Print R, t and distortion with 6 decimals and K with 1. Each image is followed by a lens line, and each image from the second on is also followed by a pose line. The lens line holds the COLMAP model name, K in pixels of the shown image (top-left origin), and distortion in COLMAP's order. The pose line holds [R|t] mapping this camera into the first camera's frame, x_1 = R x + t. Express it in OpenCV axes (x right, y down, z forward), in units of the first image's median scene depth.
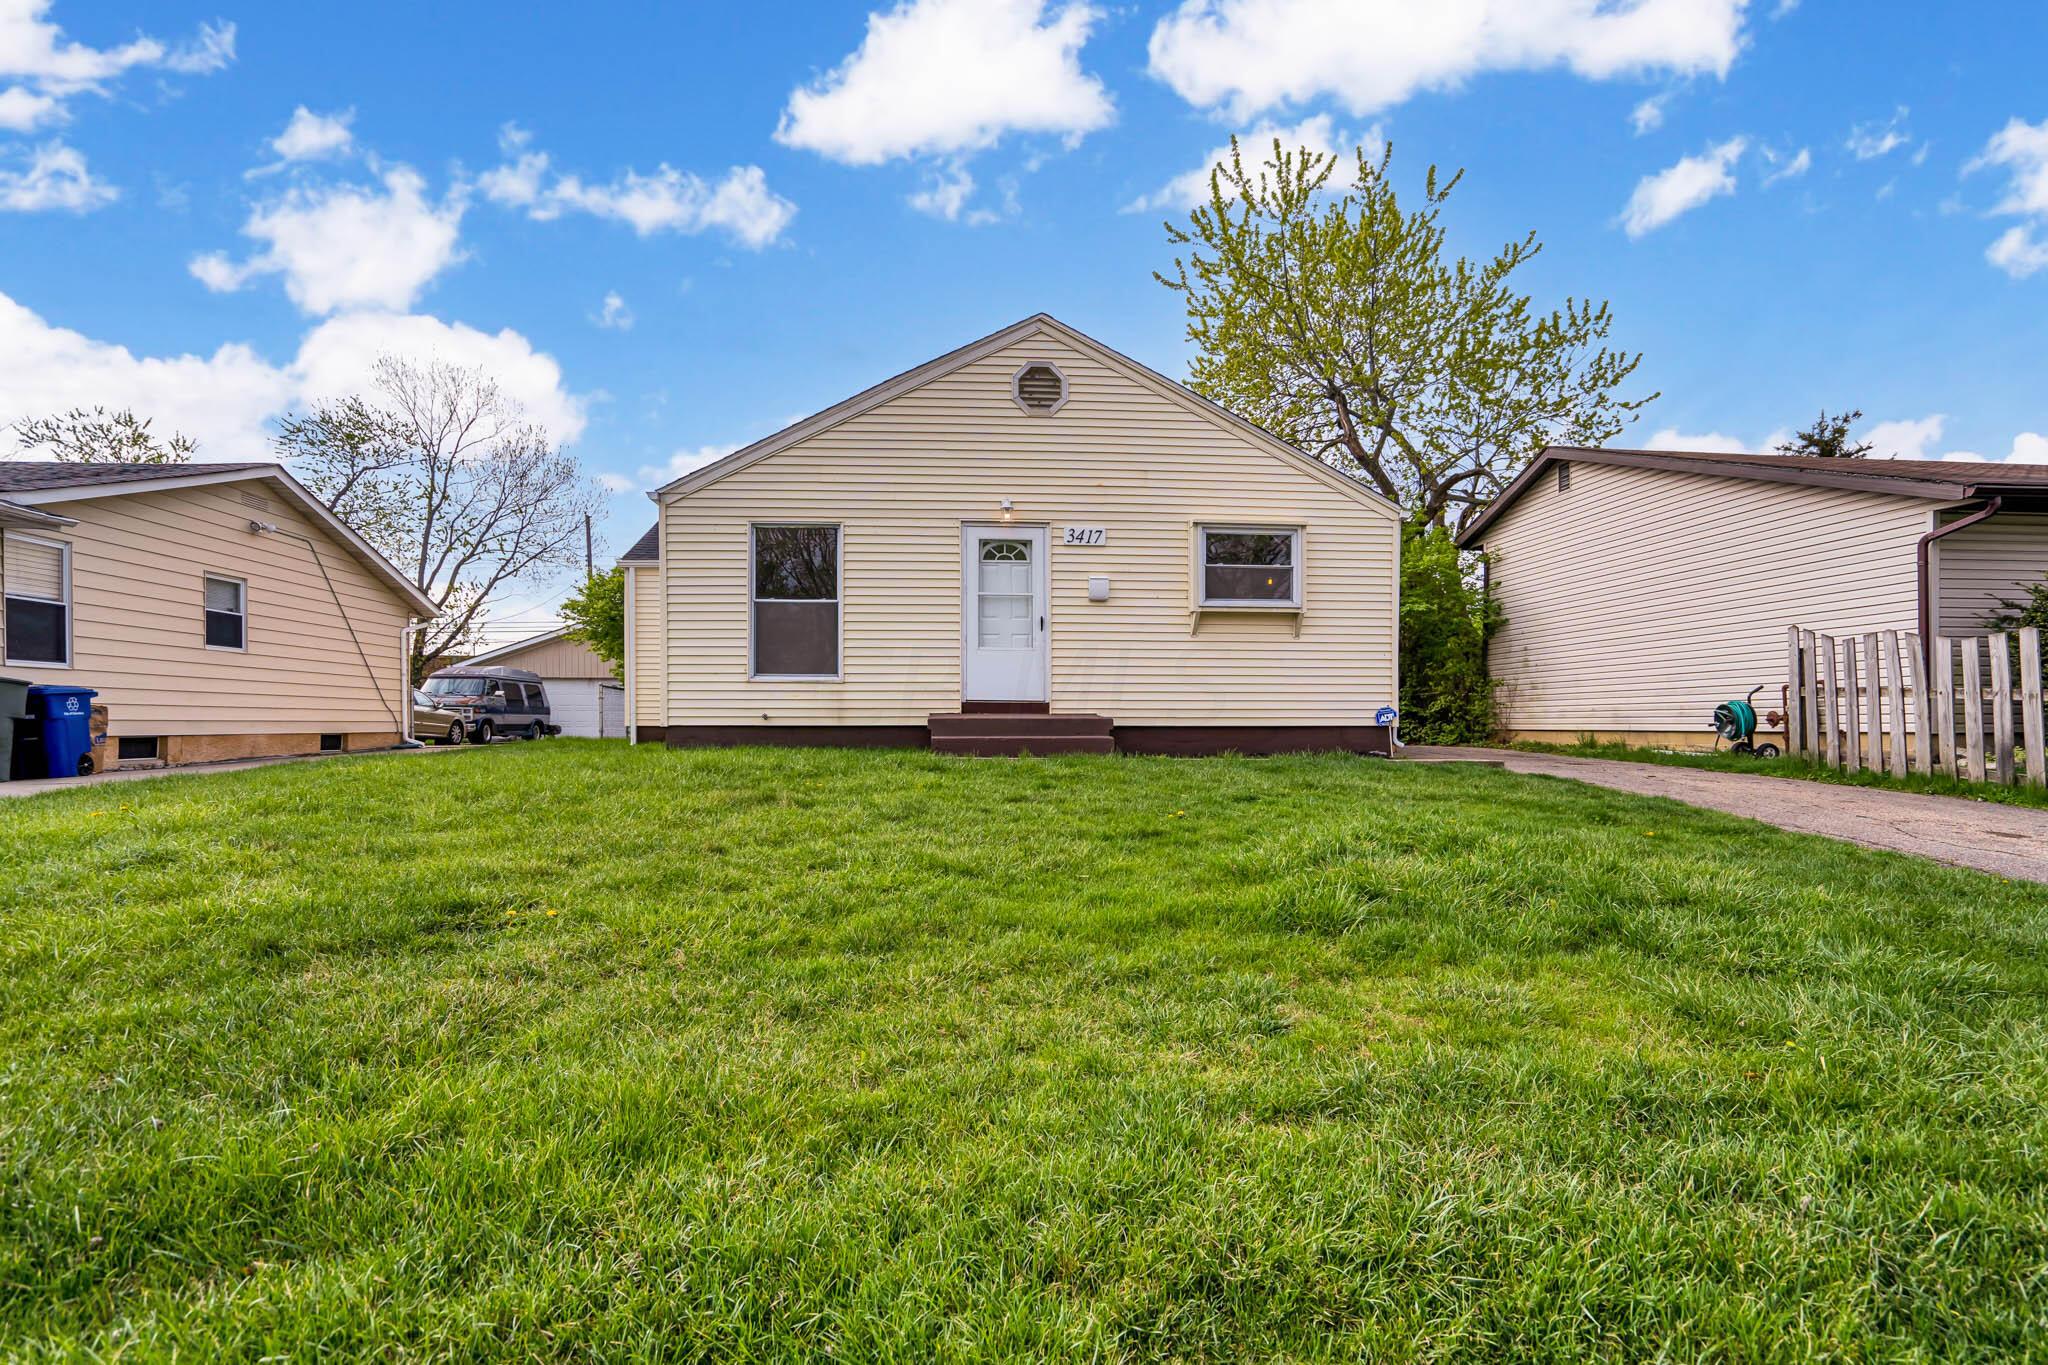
lens RADIAL K [[969.3, 0, 1001.5], [0, 969.3, 693.1], [0, 0, 1]] dist [-0.042609, 0.015936]
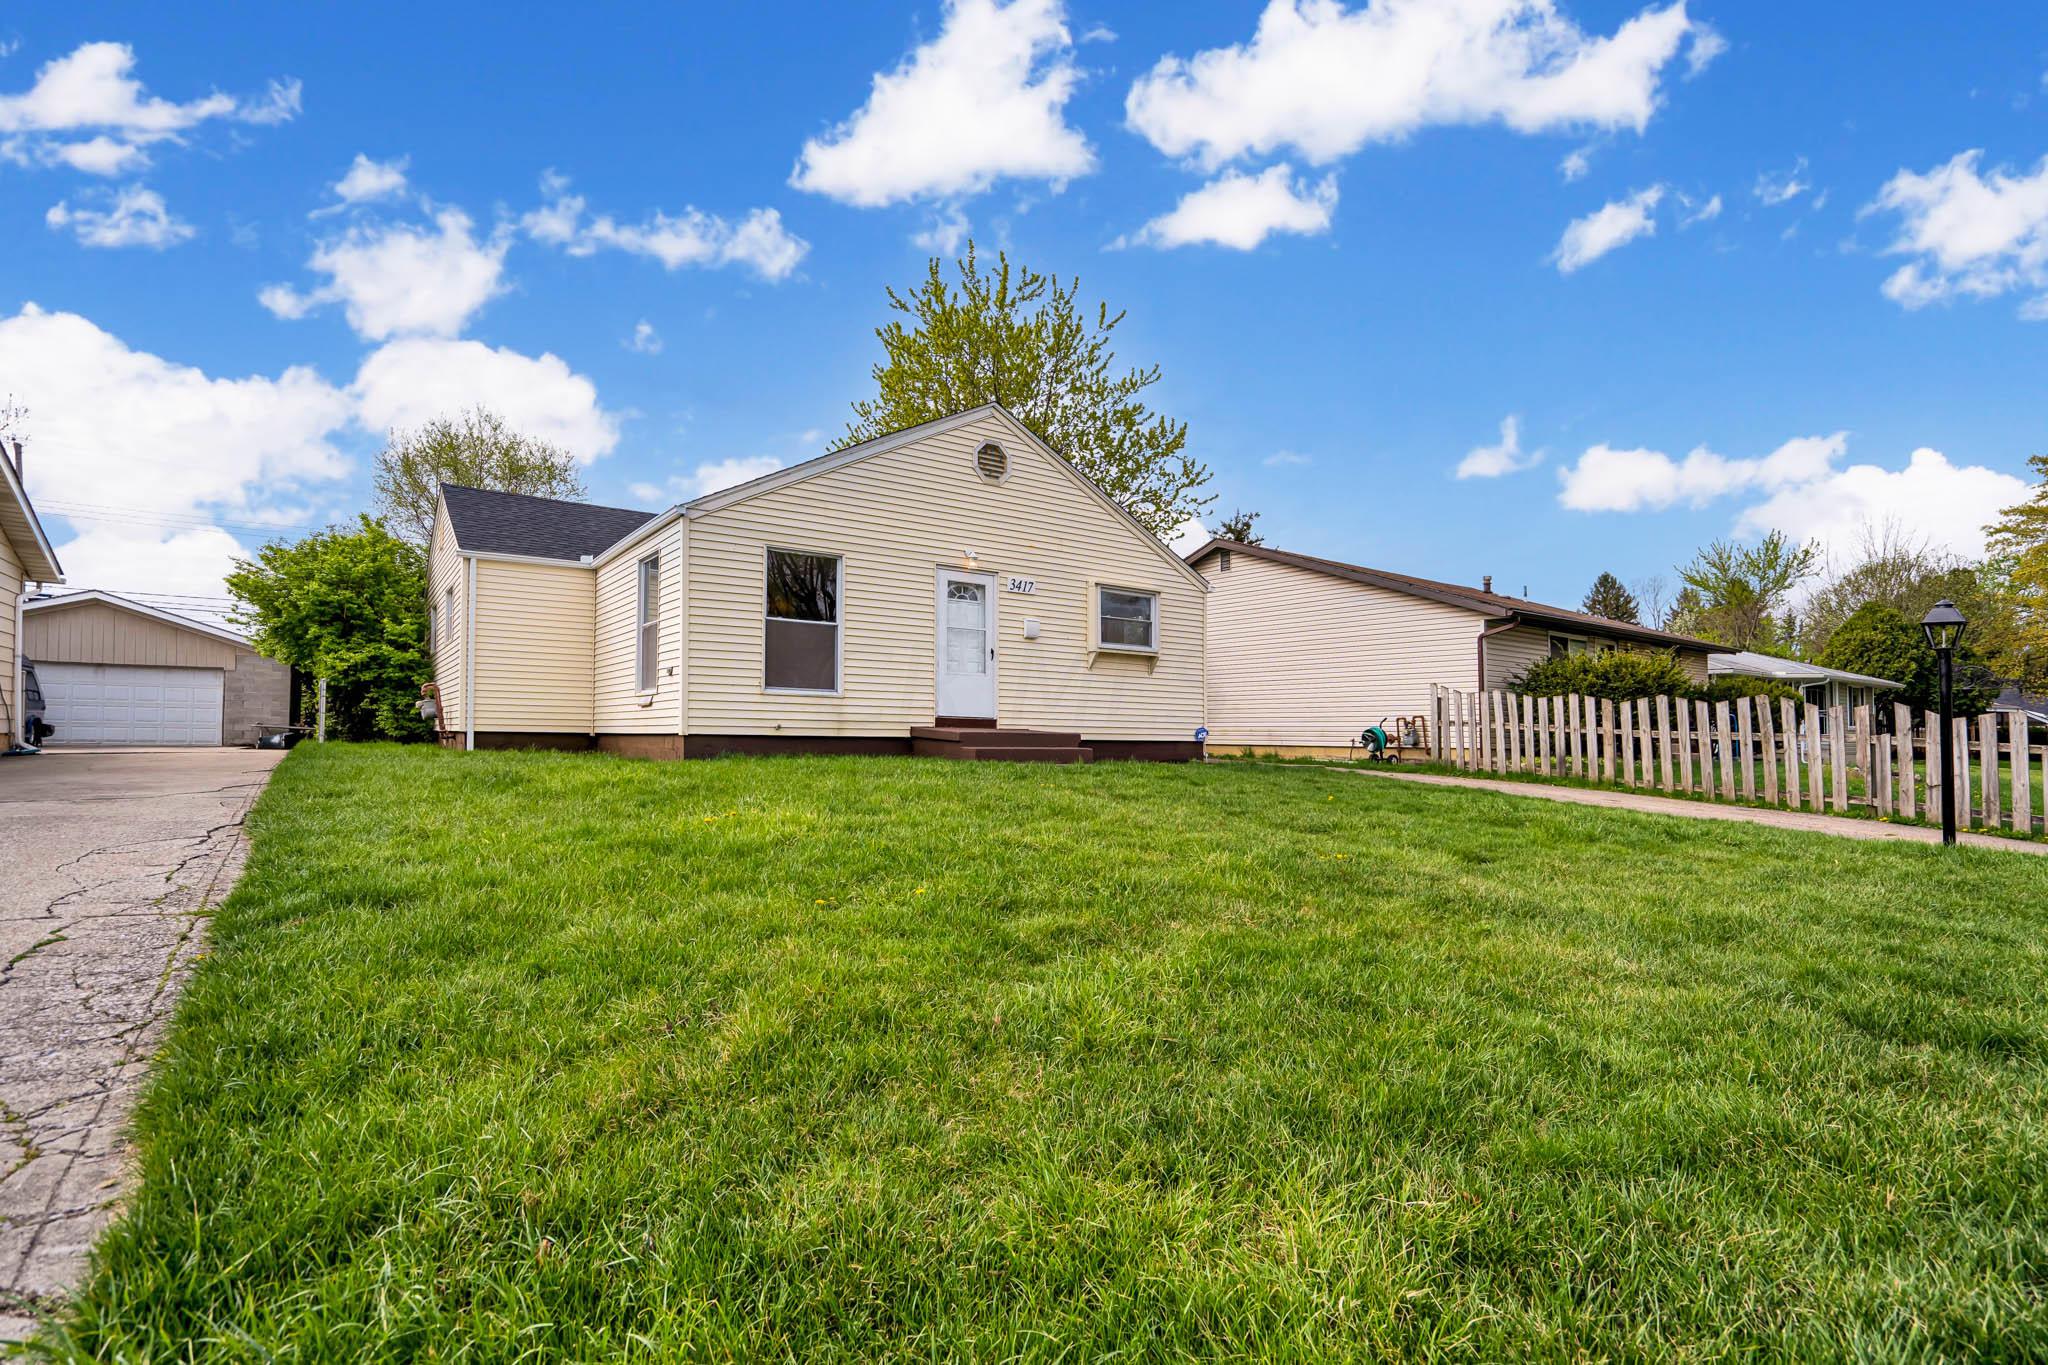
lens RADIAL K [[975.5, 0, 1030.3], [0, 975.5, 685.1], [0, 0, 1]] dist [-0.052117, 0.021891]
pose [[0.999990, -0.001146, 0.004253, 0.036539], [0.001066, 0.999823, 0.018782, -0.021013], [-0.004274, -0.018777, 0.999815, -0.125890]]
